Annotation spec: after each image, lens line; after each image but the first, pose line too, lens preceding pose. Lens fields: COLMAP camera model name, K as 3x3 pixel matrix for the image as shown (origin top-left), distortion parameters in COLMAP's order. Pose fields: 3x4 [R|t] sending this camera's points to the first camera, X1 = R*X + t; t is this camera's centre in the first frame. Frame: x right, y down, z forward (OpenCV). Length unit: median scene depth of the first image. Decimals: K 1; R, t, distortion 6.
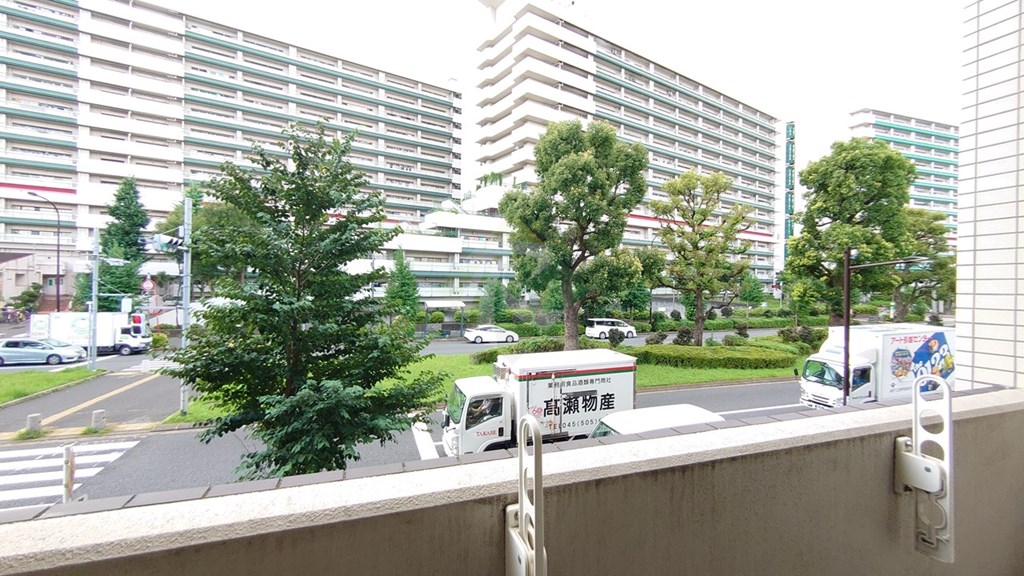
lens RADIAL K [[434.3, 0, 512.1], [0, 434.3, 283.4], [0, 0, 1]] dist [-0.001578, -0.000472]
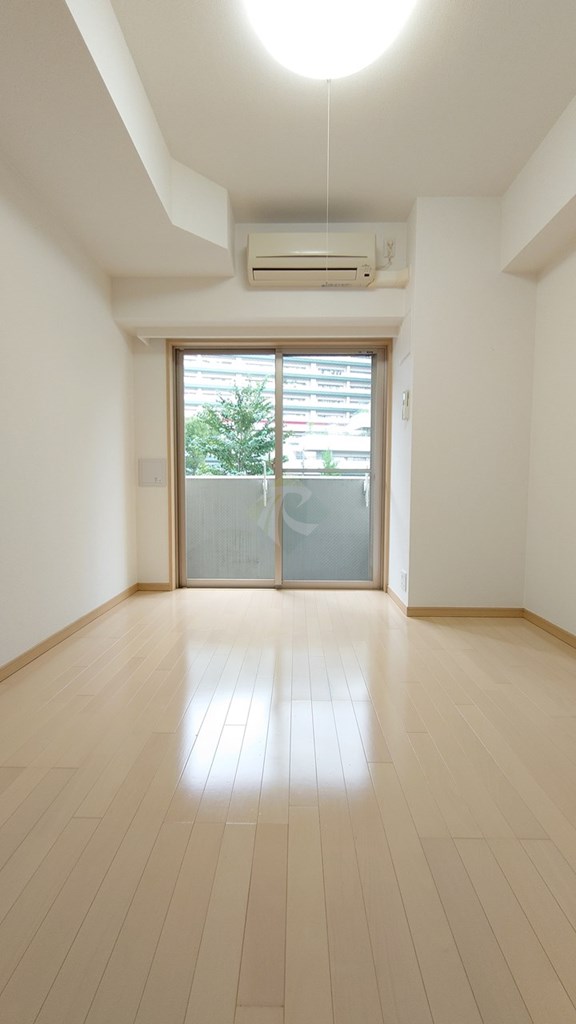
lens RADIAL K [[434.3, 0, 288.0], [0, 434.3, 512.0], [0, 0, 1]] dist [-0.001578, -0.000472]
pose [[0.934542, 0.012672, -0.355627, 0.353090], [0.009931, 0.998048, 0.061662, 0.084956], [0.355715, -0.061157, 0.932592, -0.647319]]
